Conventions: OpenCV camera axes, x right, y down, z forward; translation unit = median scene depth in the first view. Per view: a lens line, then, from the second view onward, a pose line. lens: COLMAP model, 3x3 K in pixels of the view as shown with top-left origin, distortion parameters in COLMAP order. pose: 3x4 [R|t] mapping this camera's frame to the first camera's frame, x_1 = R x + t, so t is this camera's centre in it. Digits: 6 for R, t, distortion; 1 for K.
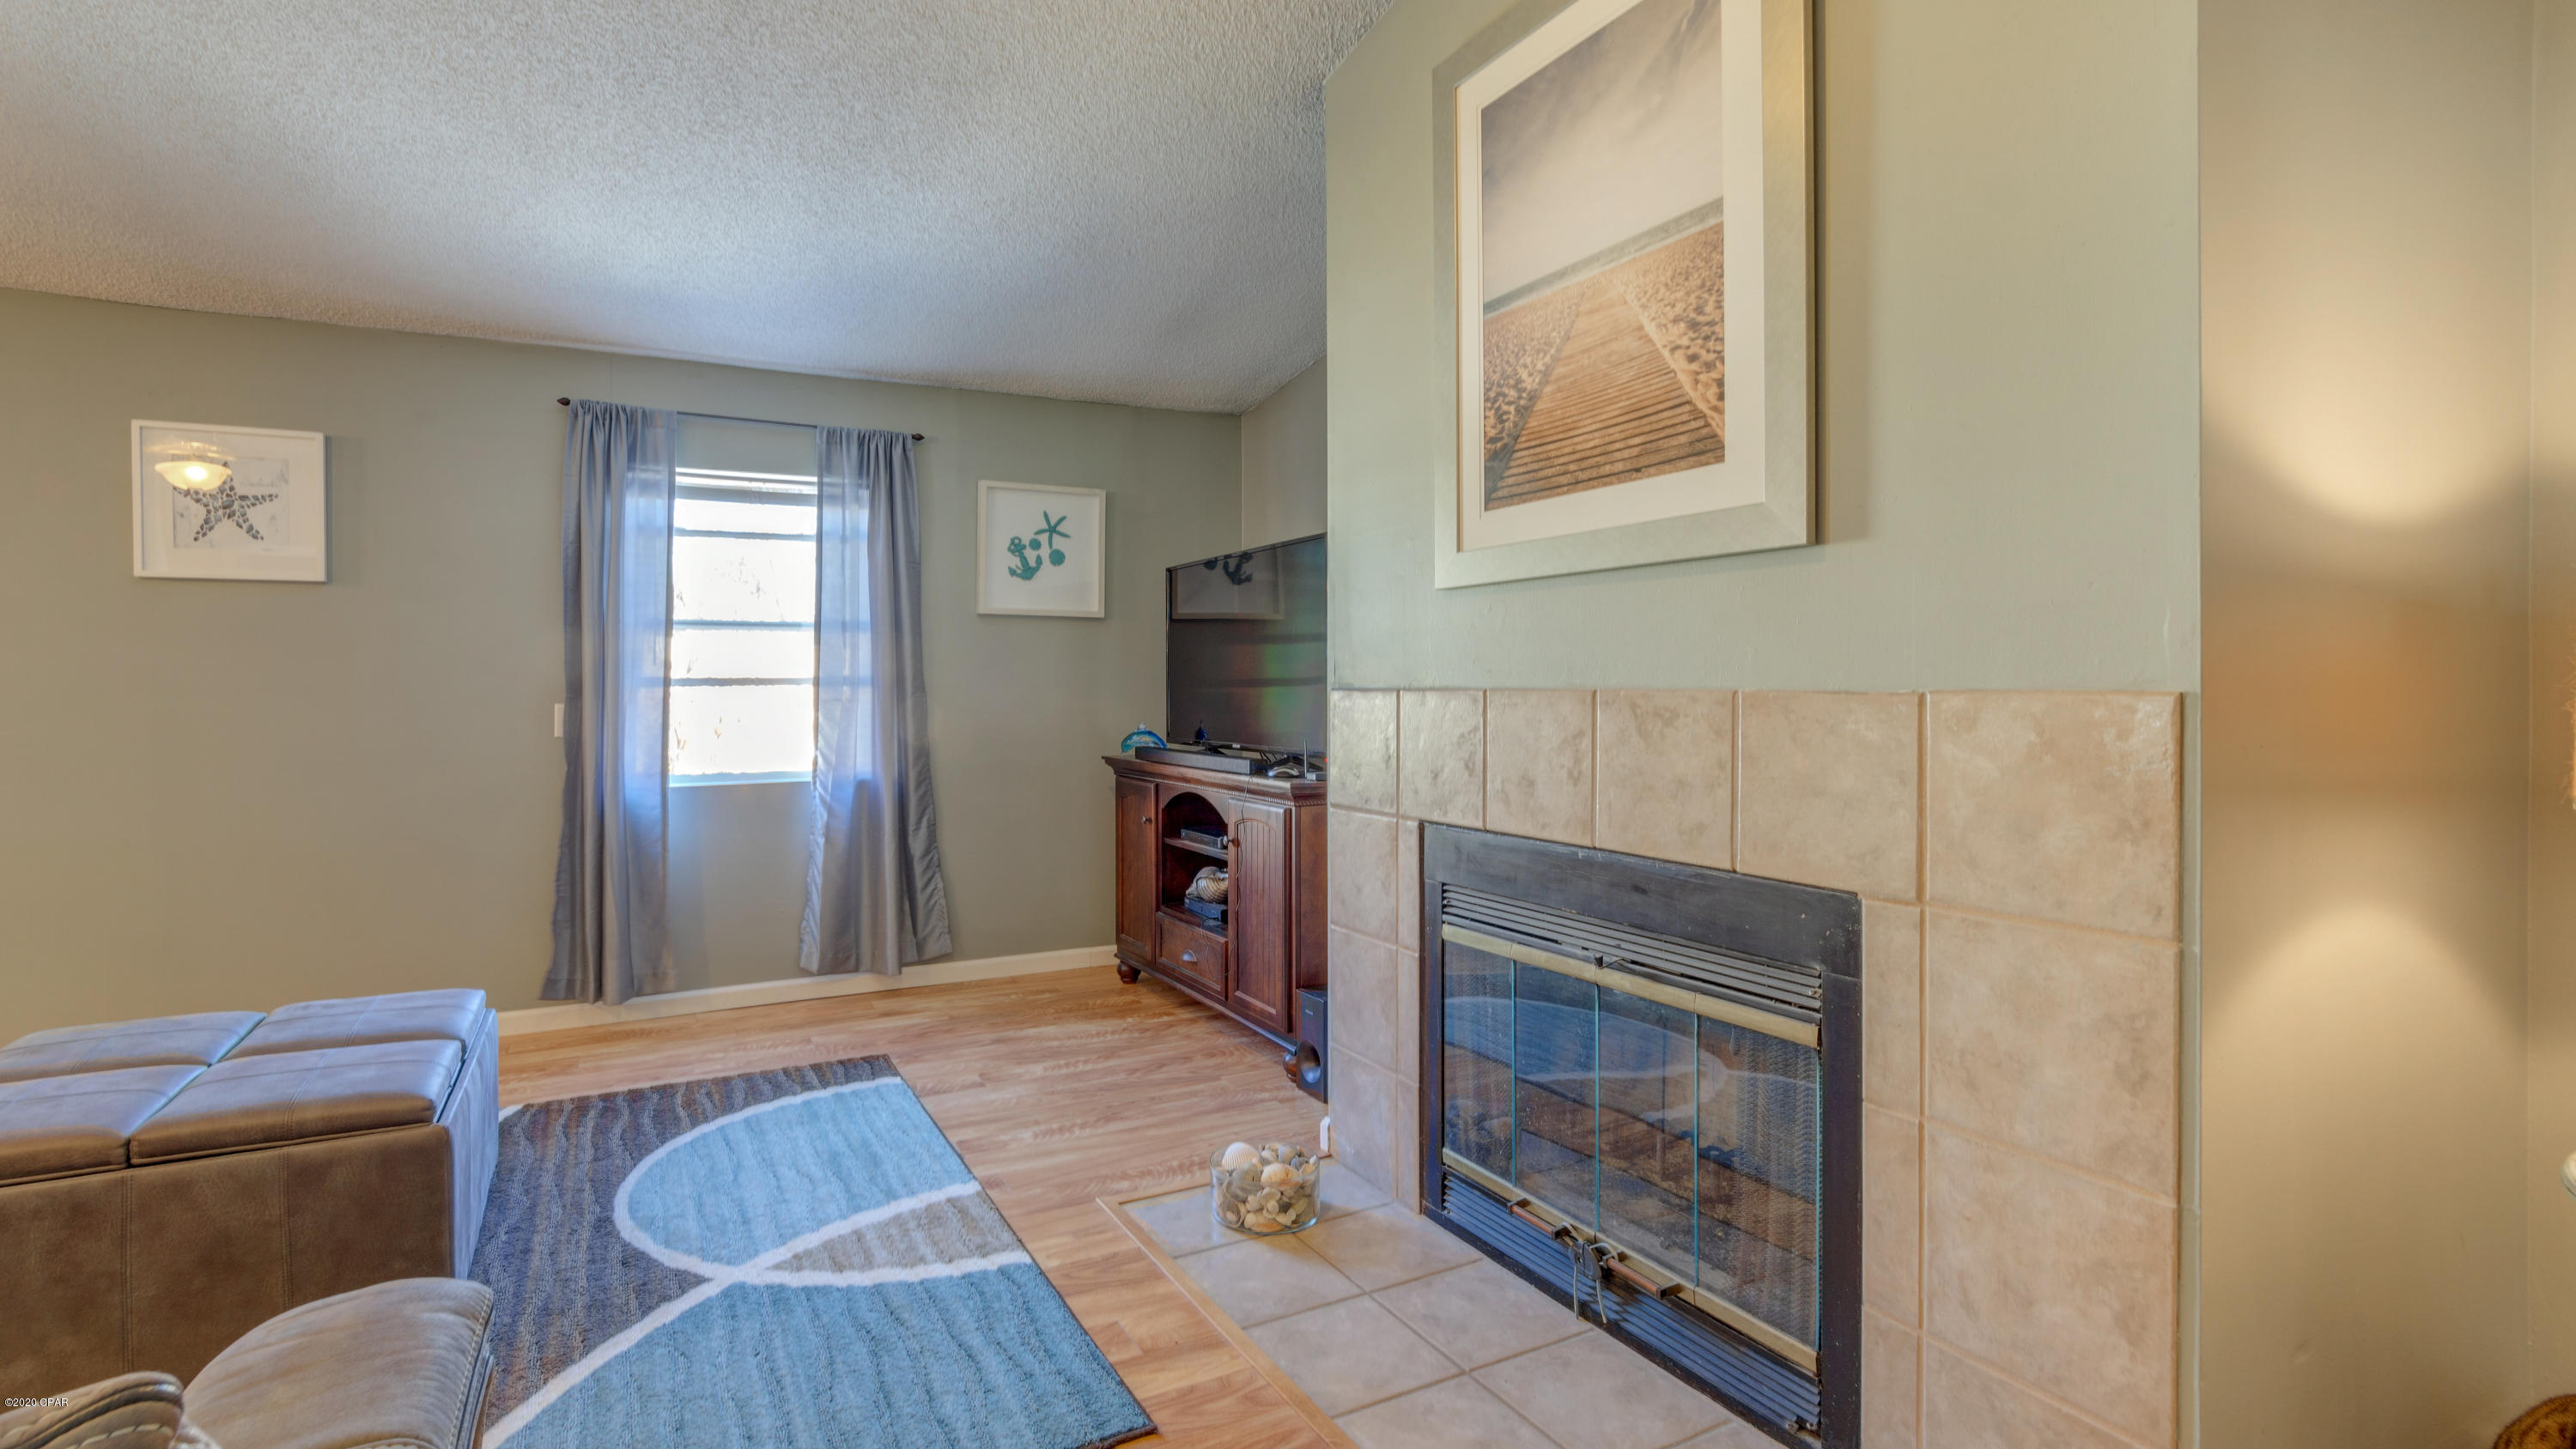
lens RADIAL K [[1166.3, 0, 1272.7], [0, 1166.3, 694.0], [0, 0, 1]] dist [-0.001148, -0.000166]
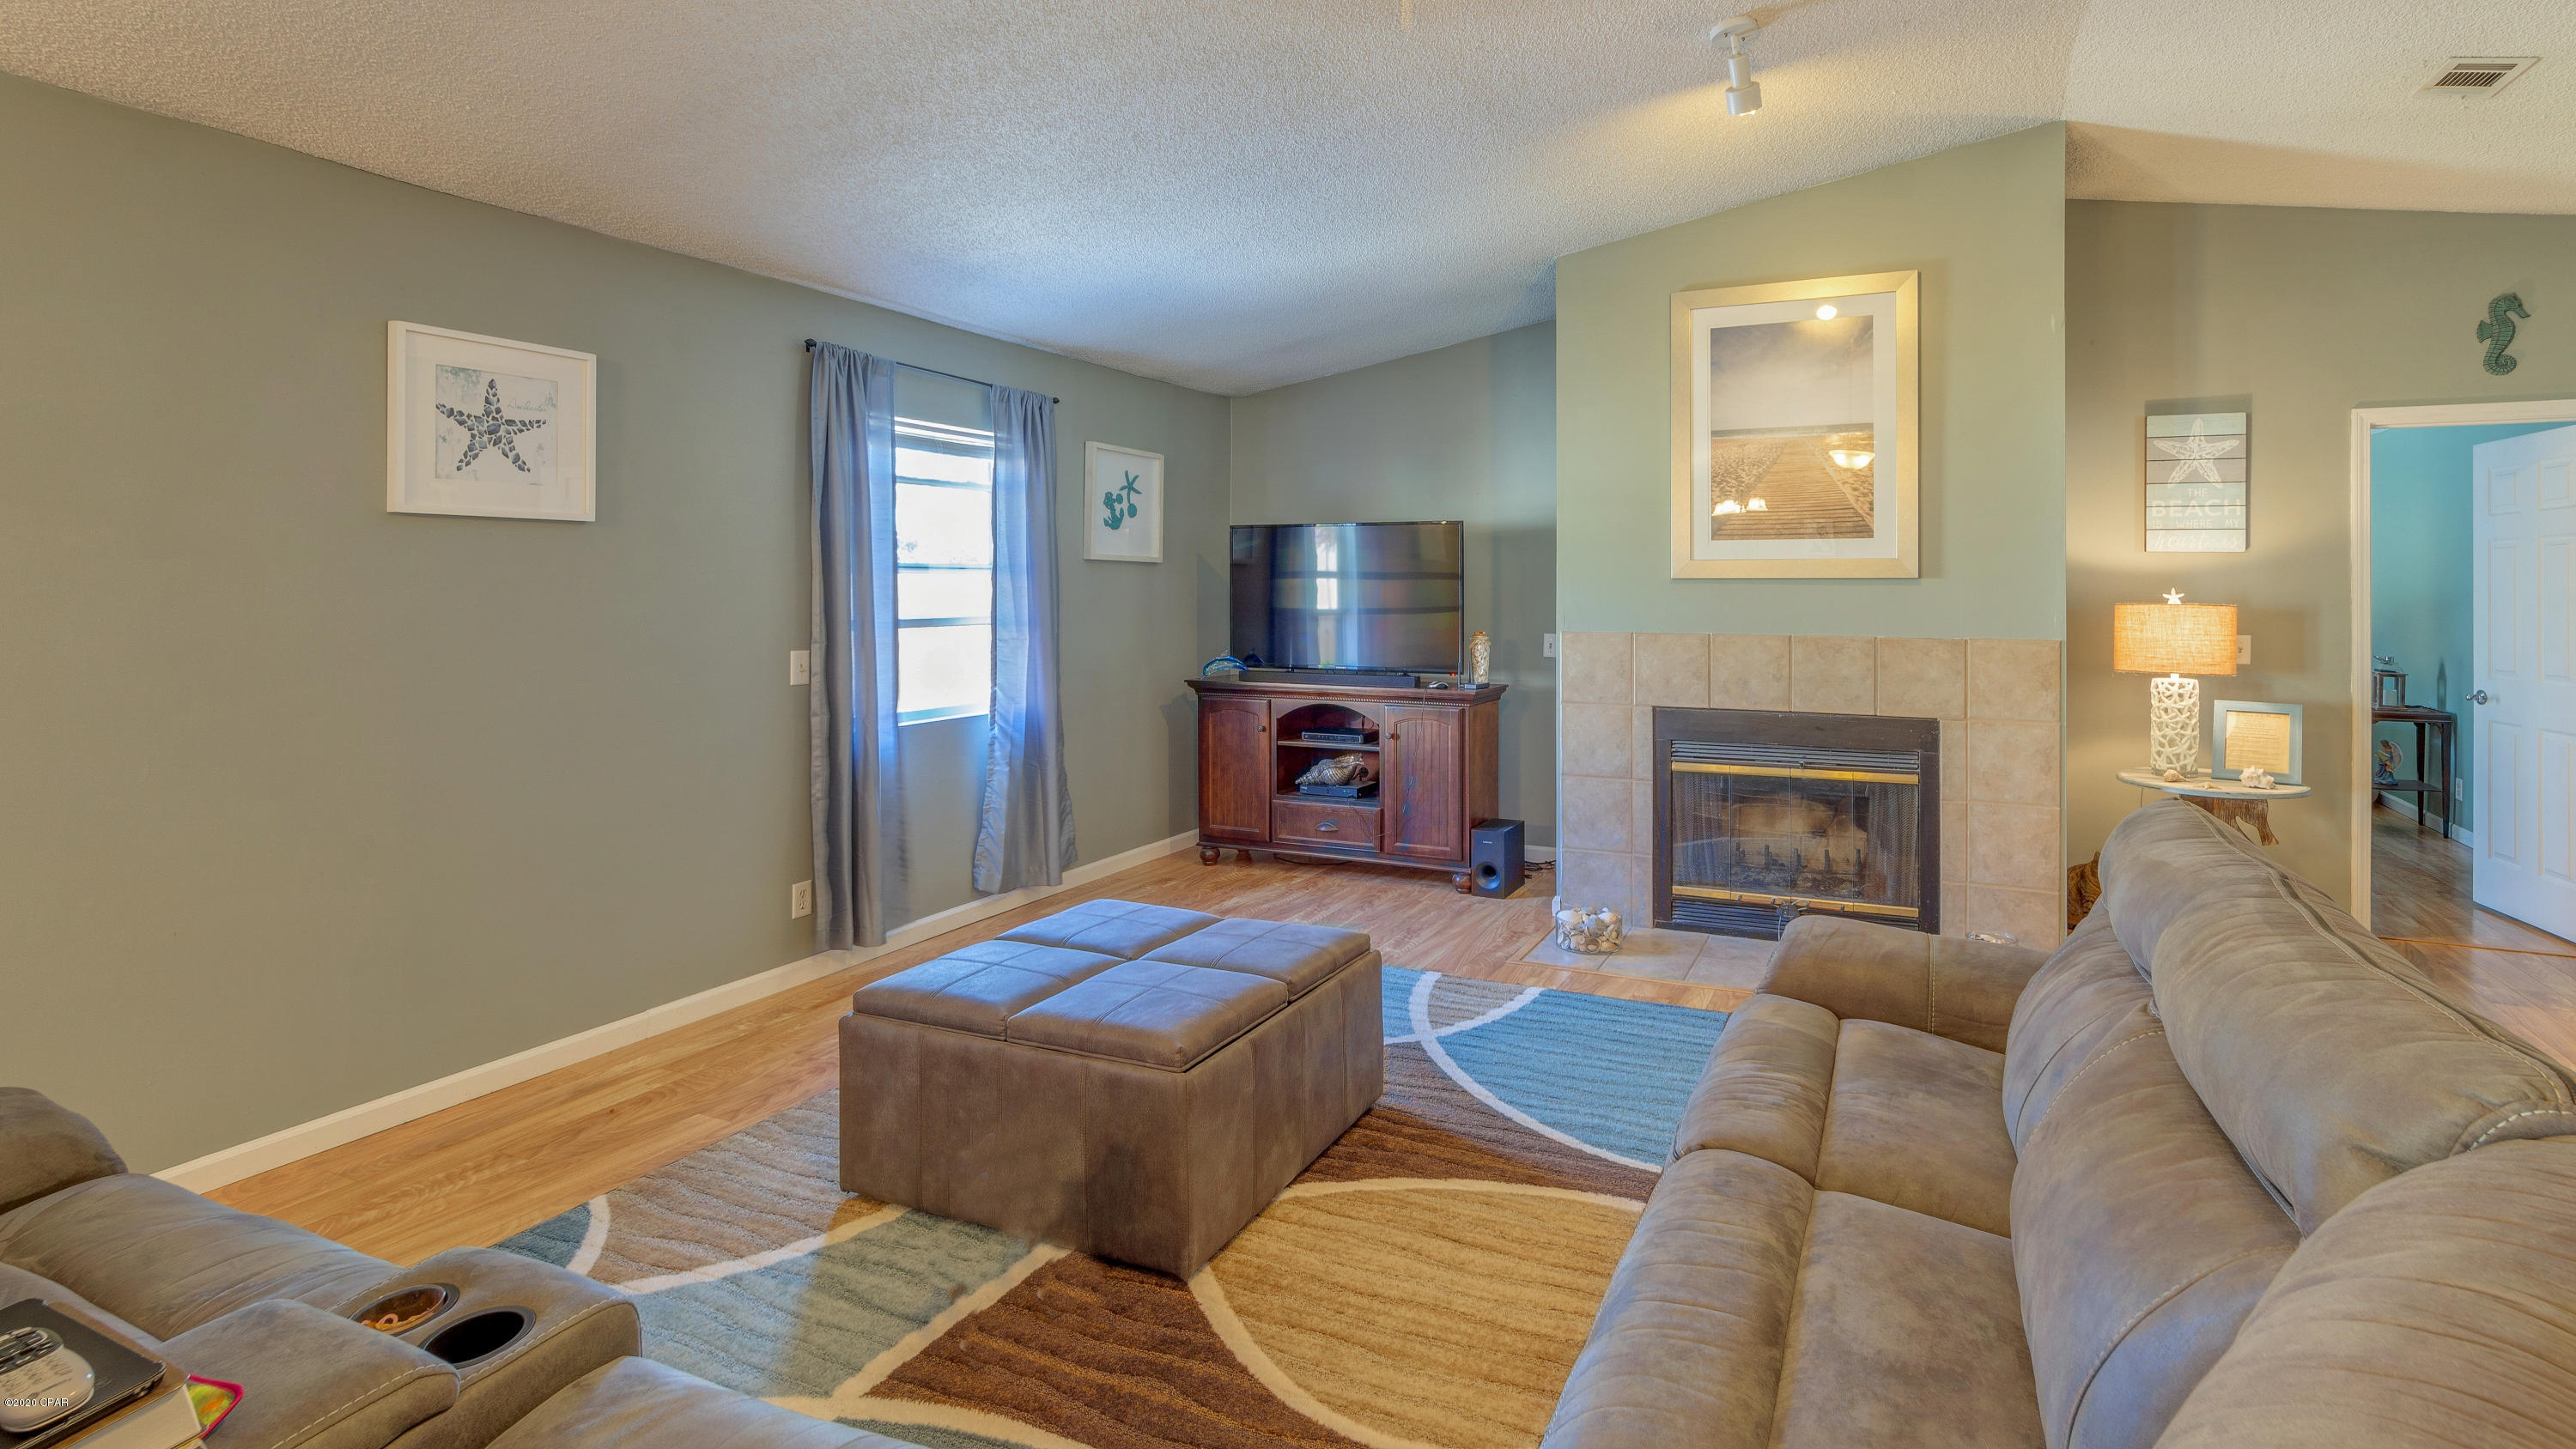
lens RADIAL K [[1130.5, 0, 1454.9], [0, 1130.5, 590.4], [0, 0, 1]] dist [-0.005941, 0.003127]
pose [[0.759588, 0.006851, 0.650368, -0.892374], [-0.003416, 0.999973, -0.006544, -0.041332], [-0.650395, 0.002750, 0.759591, -0.083427]]
